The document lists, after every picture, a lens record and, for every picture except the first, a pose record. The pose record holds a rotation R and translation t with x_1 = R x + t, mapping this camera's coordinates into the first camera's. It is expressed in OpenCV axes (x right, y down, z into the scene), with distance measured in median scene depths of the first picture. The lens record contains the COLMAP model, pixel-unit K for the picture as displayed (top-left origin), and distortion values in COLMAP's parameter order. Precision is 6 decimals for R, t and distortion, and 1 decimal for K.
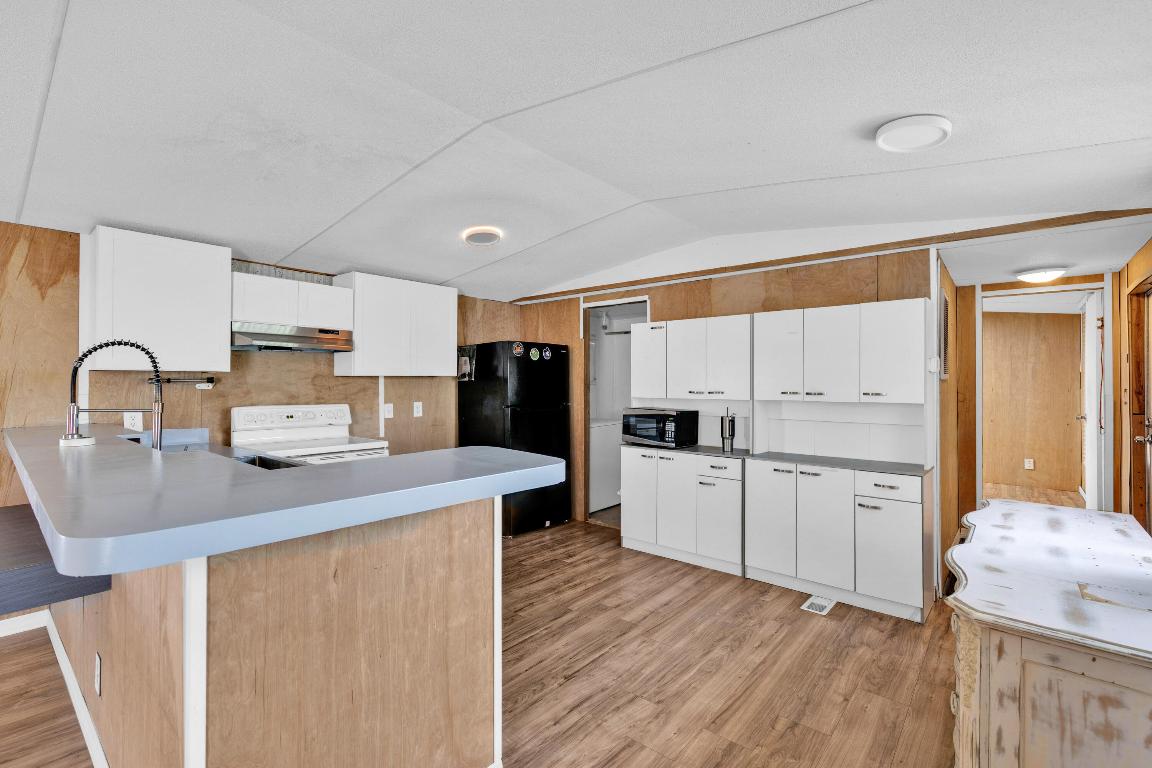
lens RADIAL K [[516.6, 0, 582.1], [0, 516.6, 381.5], [0, 0, 1]] dist [0.001471, 0.000201]
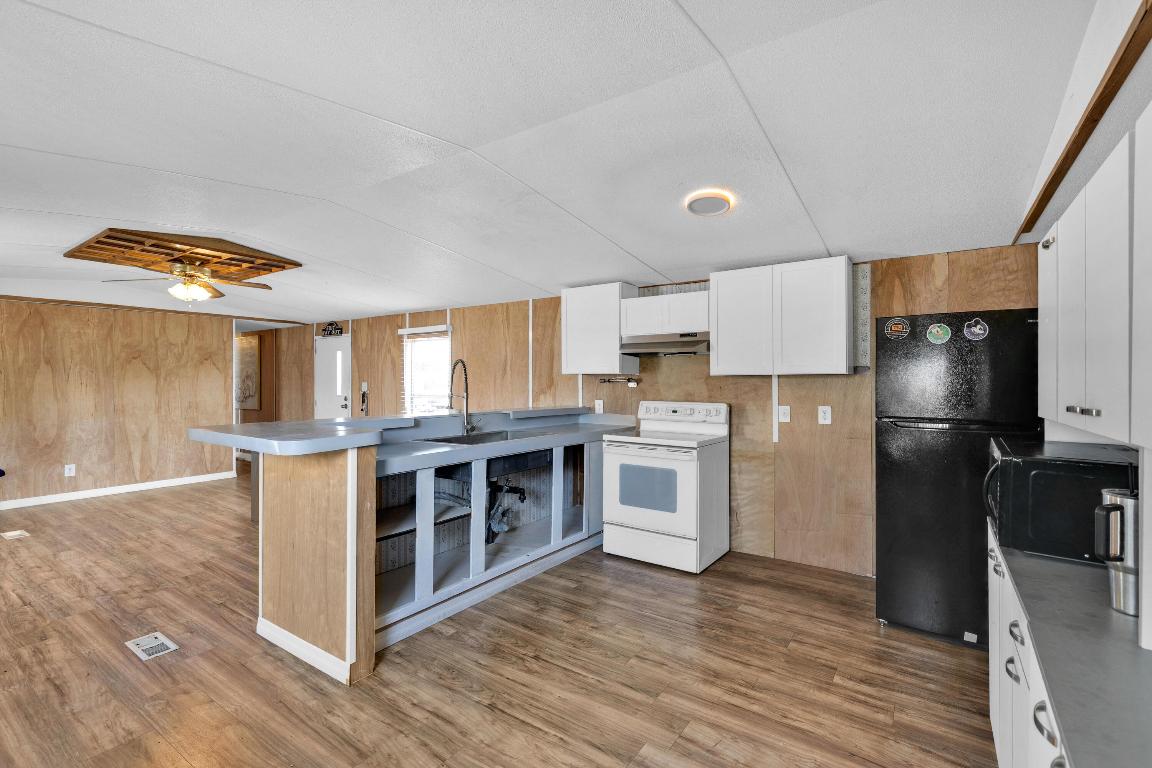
lens RADIAL K [[516.6, 0, 582.1], [0, 516.6, 381.5], [0, 0, 1]] dist [0.001471, 0.000201]
pose [[0.099447, -0.001056, -0.995042, 0.584832], [0.000241, 0.999999, -0.001037, 0.002125], [0.995043, -0.000137, 0.099448, 0.699358]]
